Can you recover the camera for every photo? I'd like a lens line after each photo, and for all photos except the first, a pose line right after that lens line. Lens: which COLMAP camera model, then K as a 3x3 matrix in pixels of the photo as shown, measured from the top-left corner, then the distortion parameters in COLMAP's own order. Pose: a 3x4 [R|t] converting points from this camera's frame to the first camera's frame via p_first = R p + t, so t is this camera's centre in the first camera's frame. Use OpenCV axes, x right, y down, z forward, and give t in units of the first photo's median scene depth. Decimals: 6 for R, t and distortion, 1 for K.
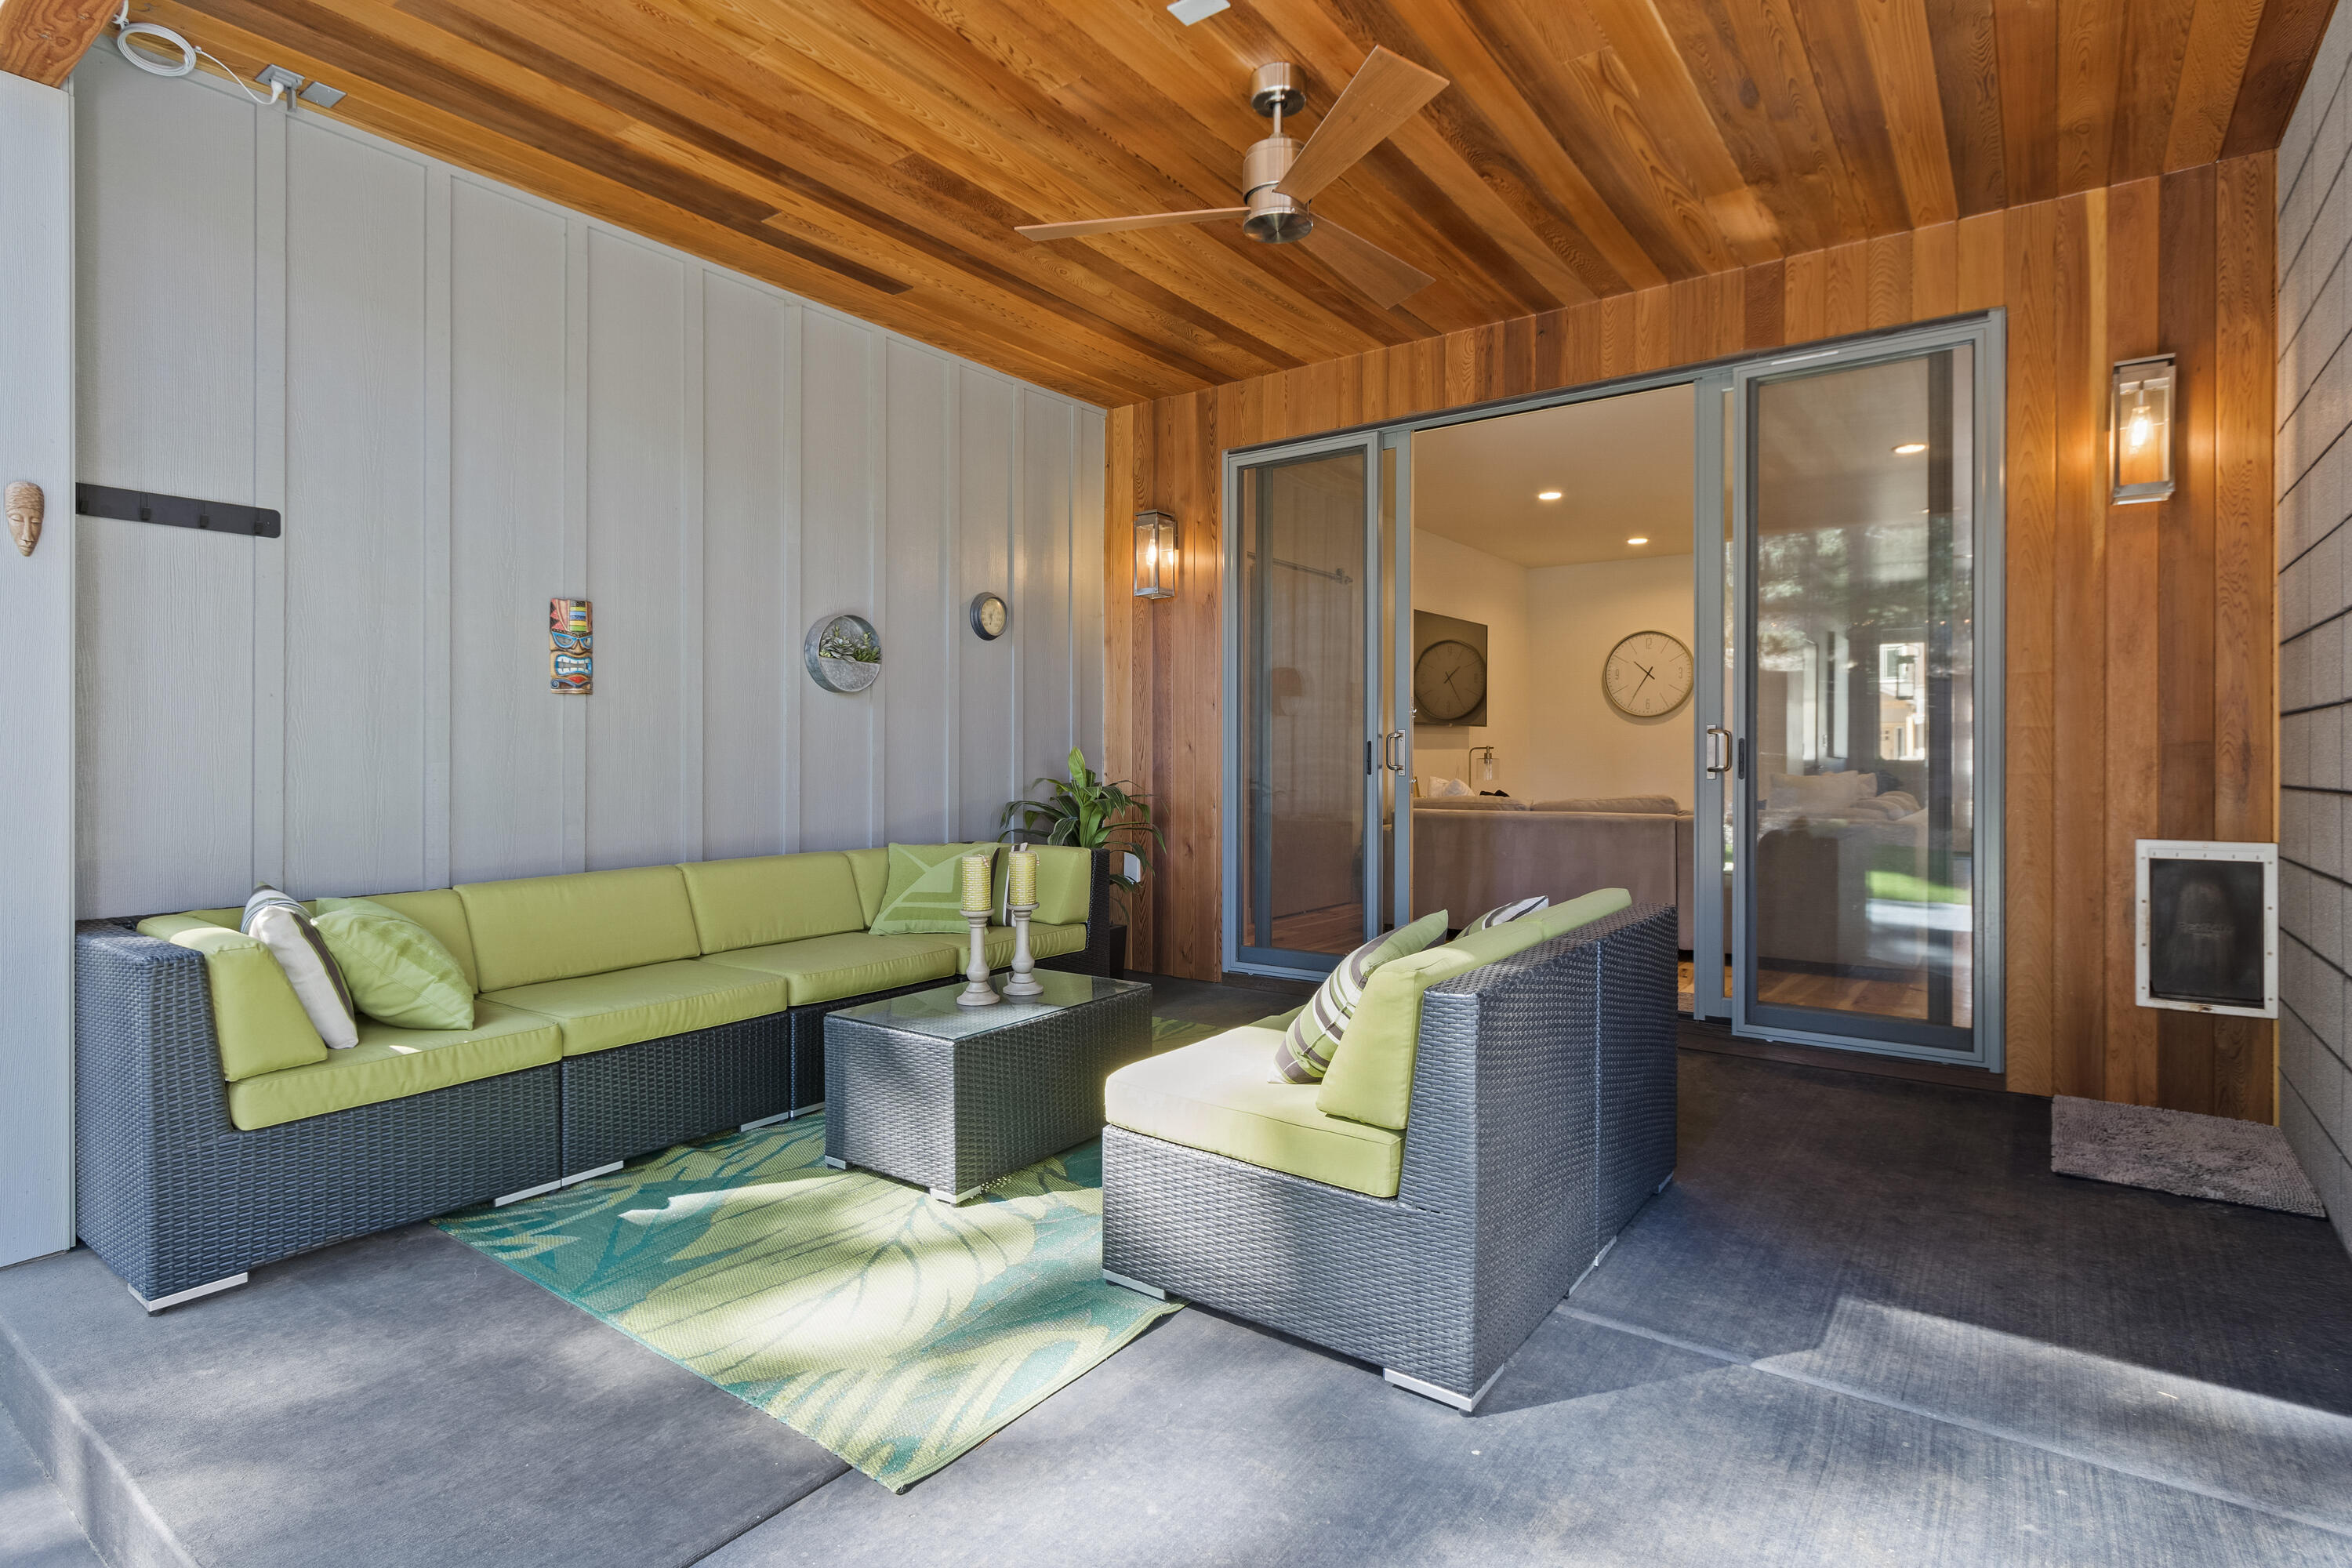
lens RADIAL K [[1192.0, 0, 1162.5], [0, 1192.0, 766.9], [0, 0, 1]] dist [0.005037, -0.002644]
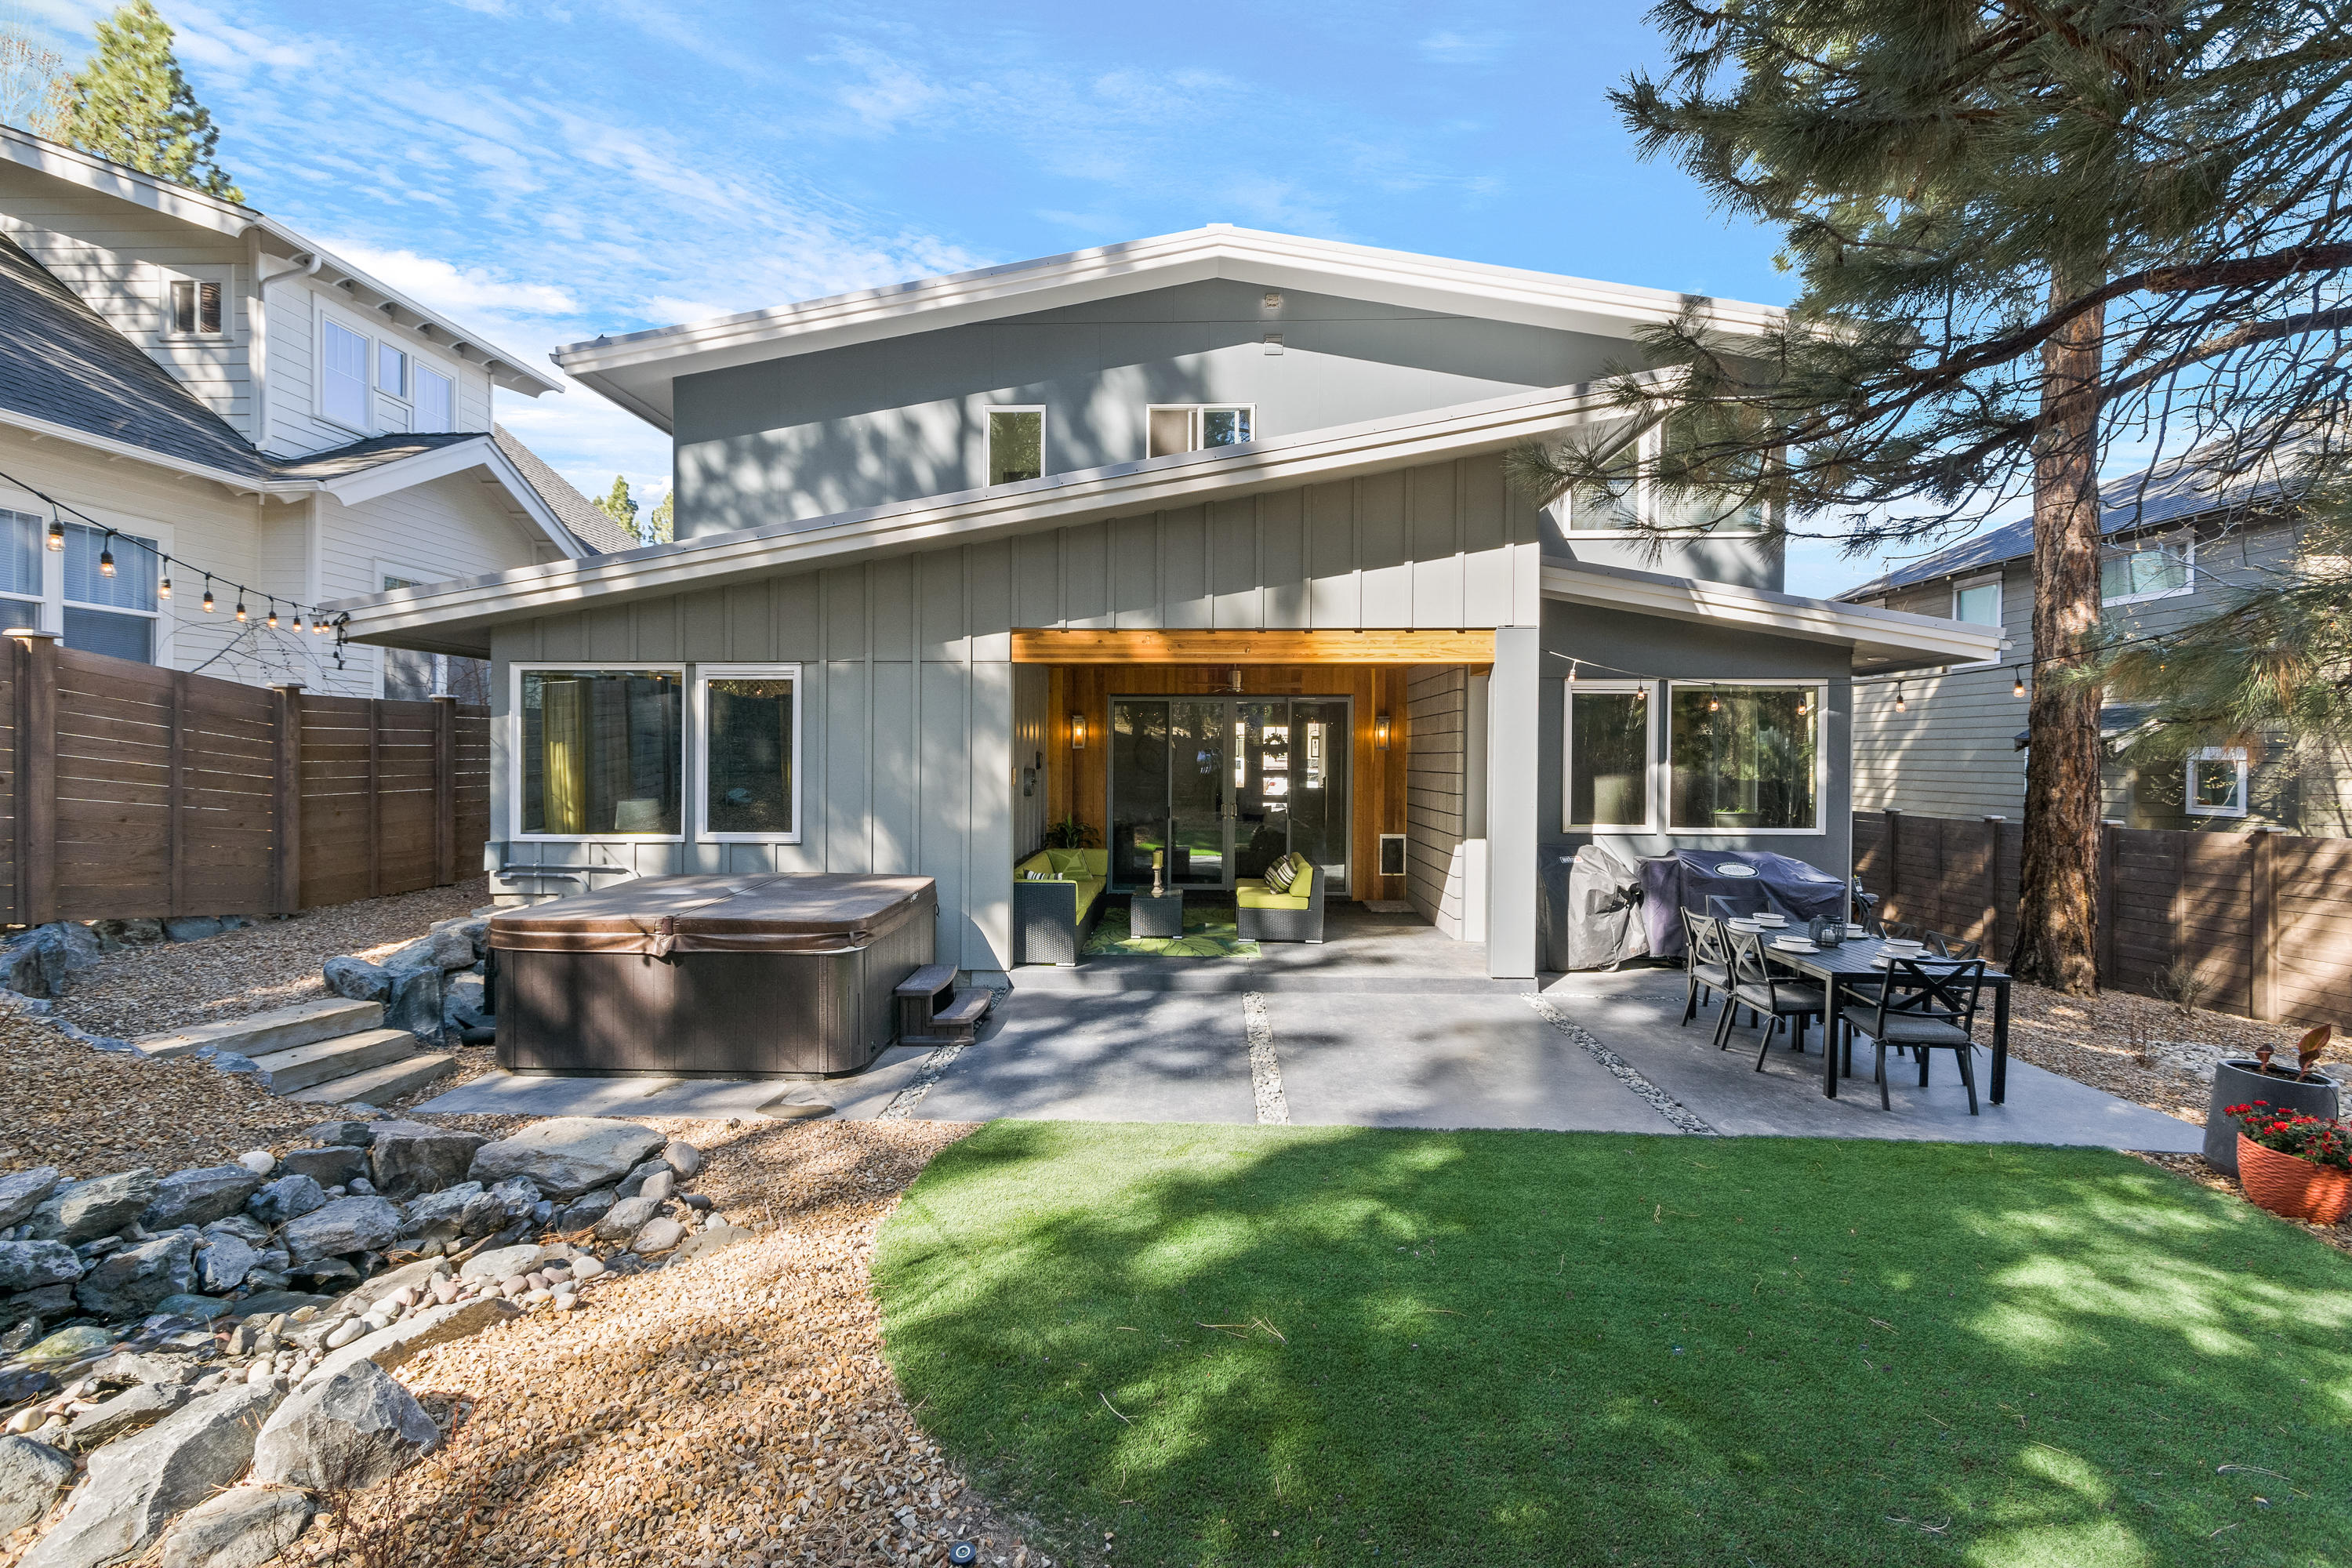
lens RADIAL K [[1070.2, 0, 1142.3], [0, 1070.2, 792.9], [0, 0, 1]] dist [0.003205, -0.000681]
pose [[0.837738, -0.018268, 0.545767, -1.660965], [0.000631, 0.999472, 0.032486, -0.178090], [-0.546072, -0.026871, 0.837307, -1.435745]]
